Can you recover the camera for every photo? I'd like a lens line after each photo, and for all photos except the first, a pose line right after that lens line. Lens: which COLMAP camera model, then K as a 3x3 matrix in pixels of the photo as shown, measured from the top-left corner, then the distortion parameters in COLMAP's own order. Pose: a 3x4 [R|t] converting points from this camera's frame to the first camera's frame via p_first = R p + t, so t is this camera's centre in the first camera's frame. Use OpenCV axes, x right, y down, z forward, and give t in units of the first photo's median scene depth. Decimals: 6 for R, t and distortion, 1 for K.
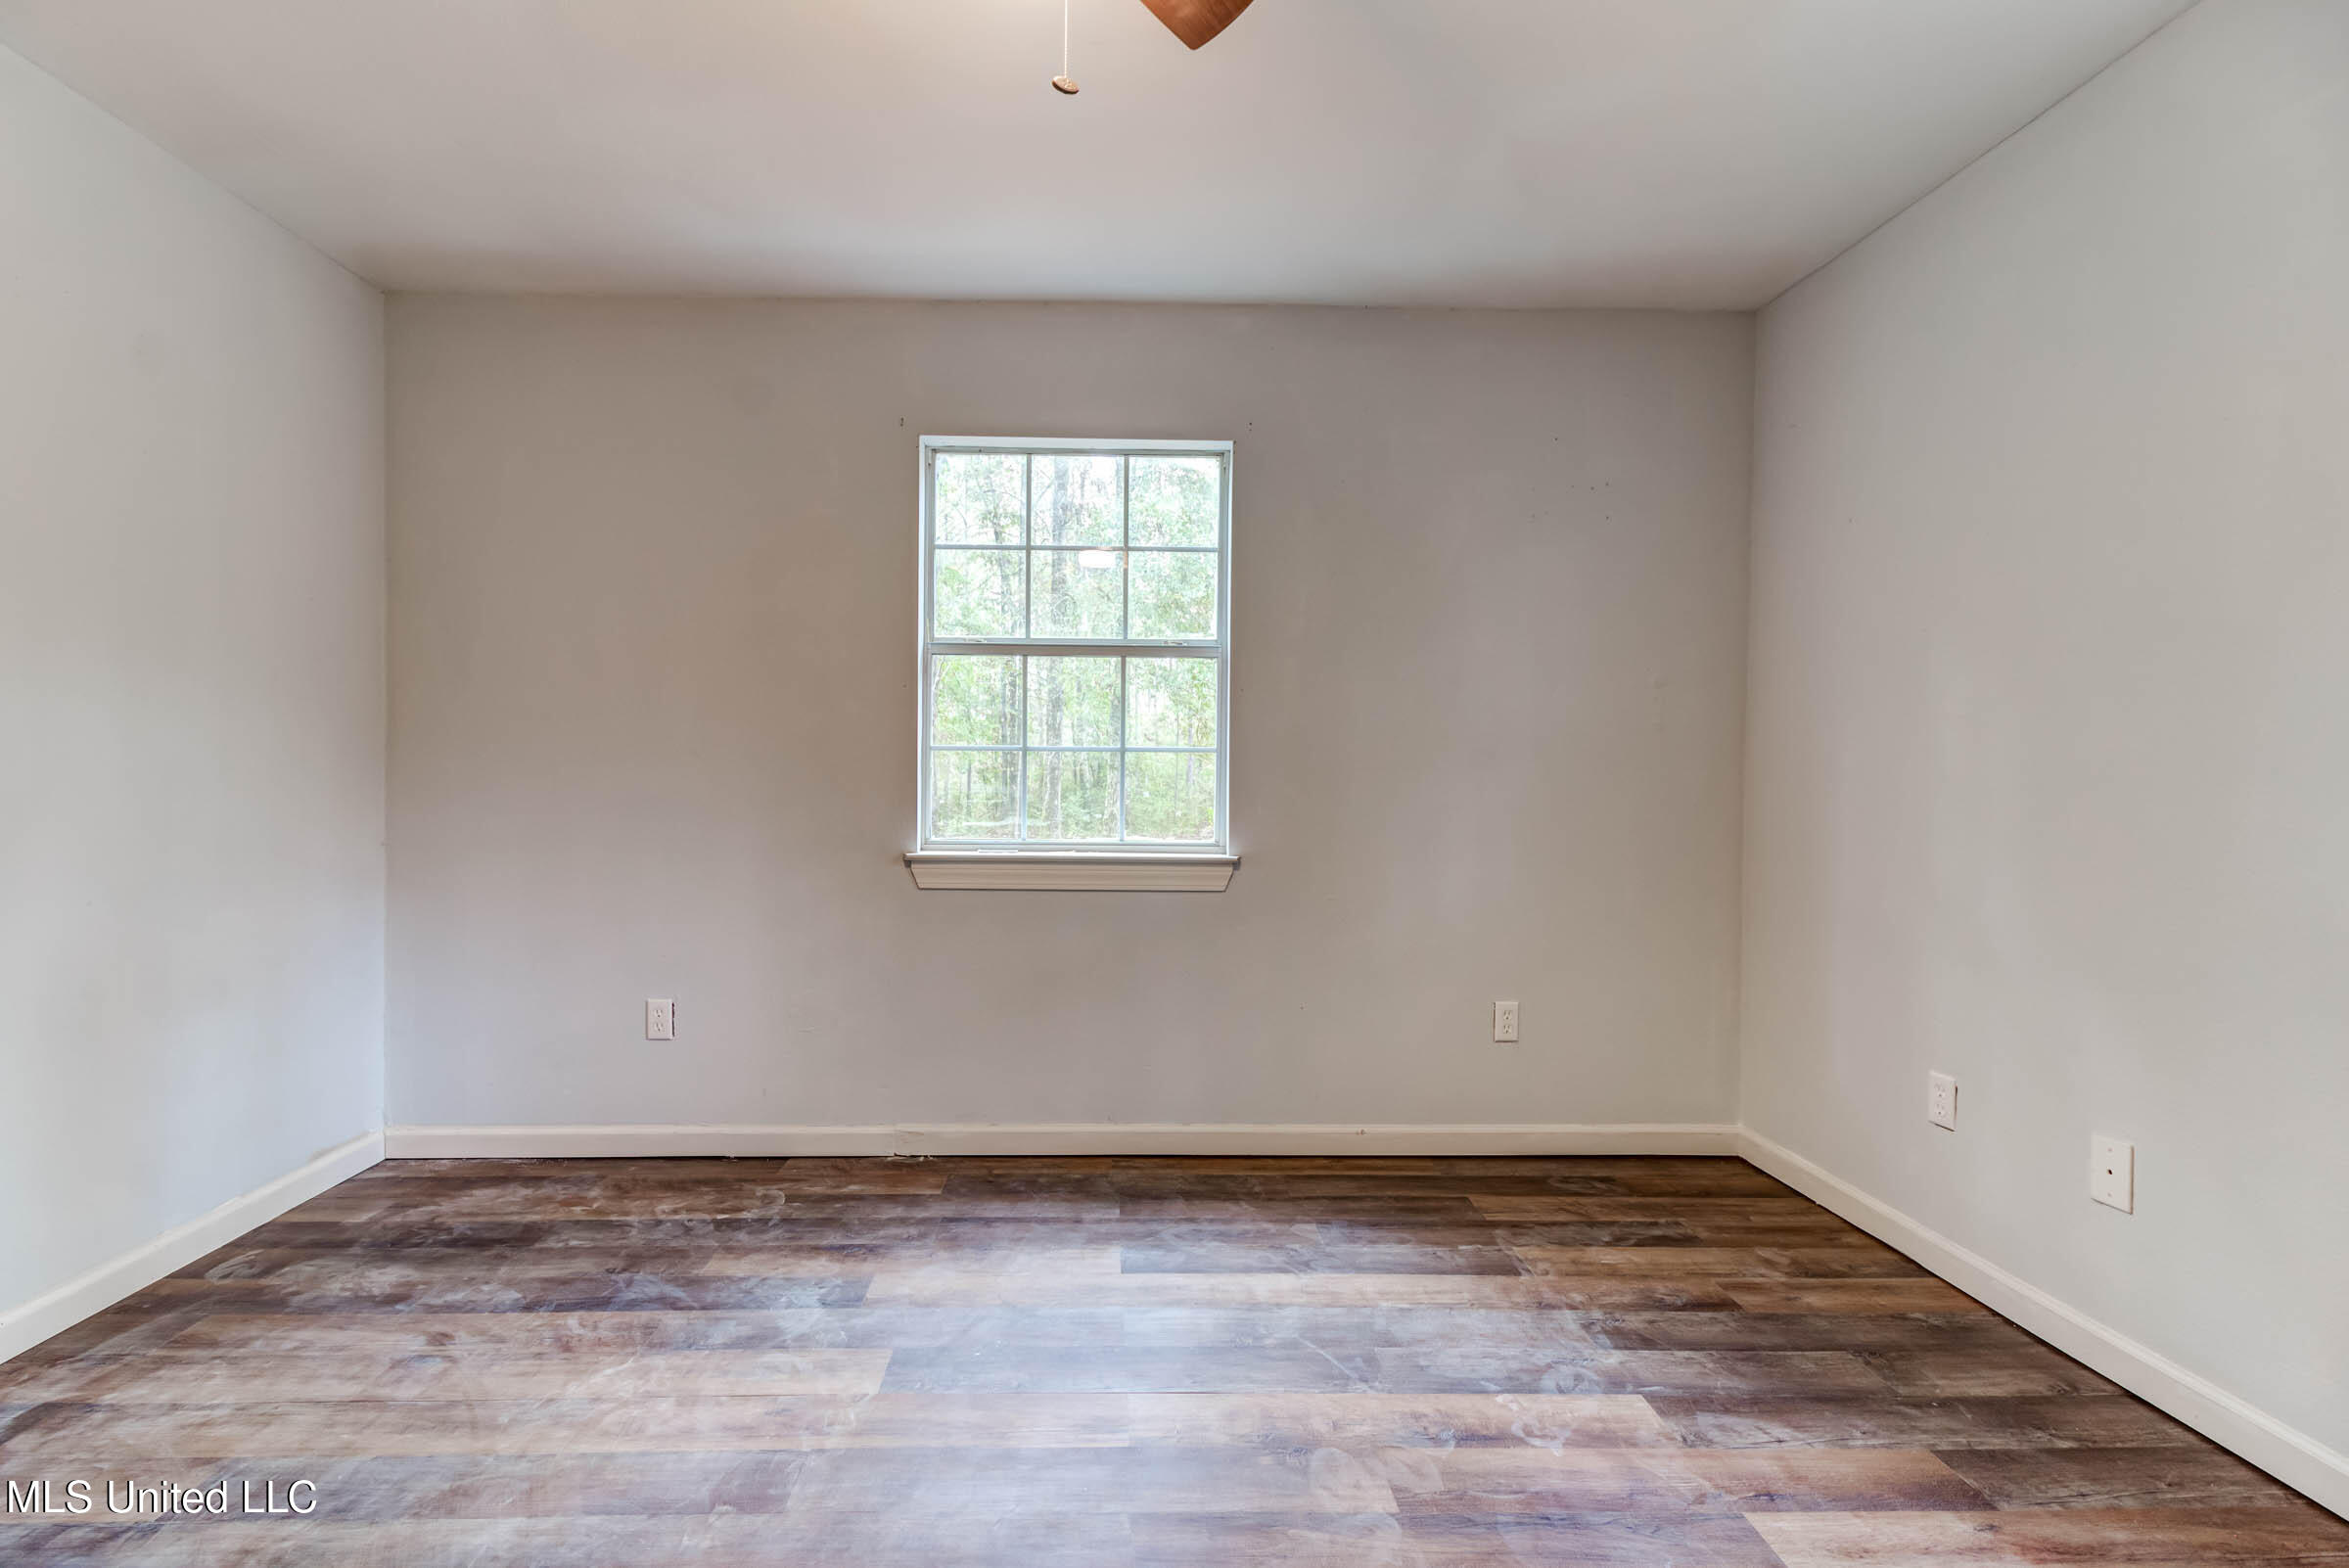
lens RADIAL K [[1085.6, 0, 1160.1], [0, 1085.6, 771.8], [0, 0, 1]] dist [0.014238, -0.010618]
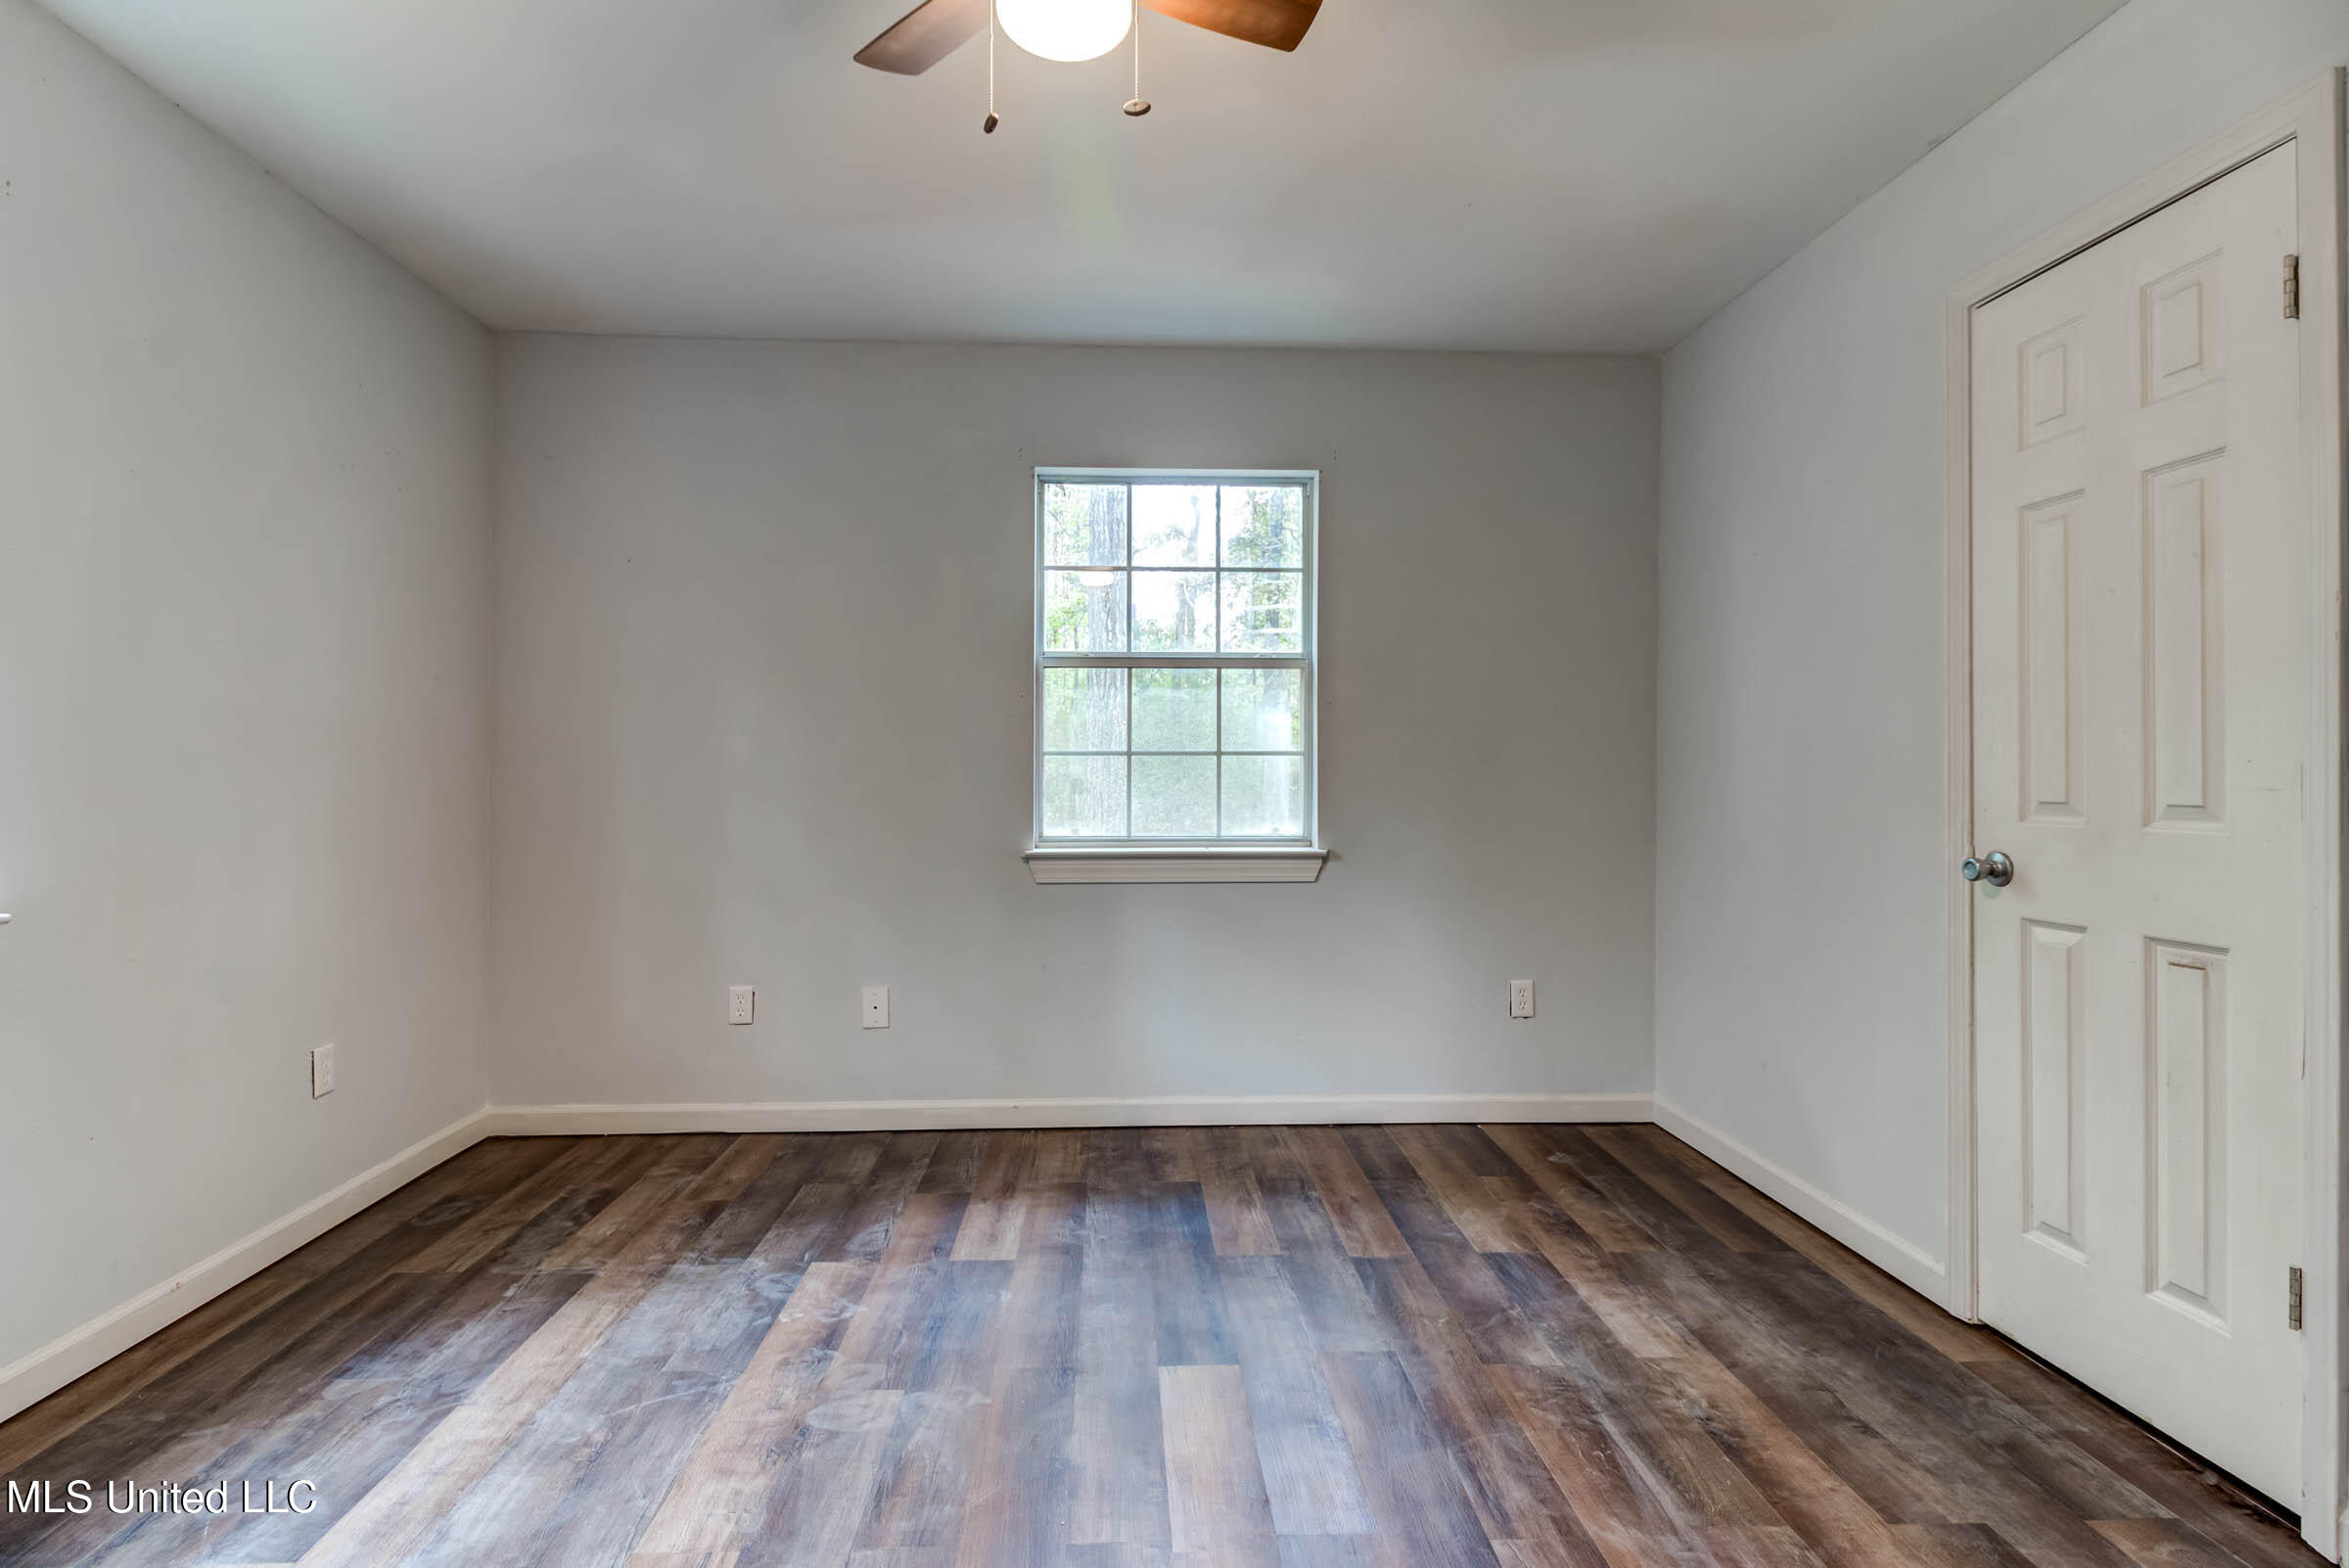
lens RADIAL K [[1085.6, 0, 1161.2], [0, 1085.6, 783.4], [0, 0, 1]] dist [0.014238, -0.010618]
pose [[-0.024867, -0.019000, 0.999510, -0.673029], [-0.011588, 0.999758, 0.018717, -0.009503], [-0.999624, -0.011117, -0.025081, 0.521234]]
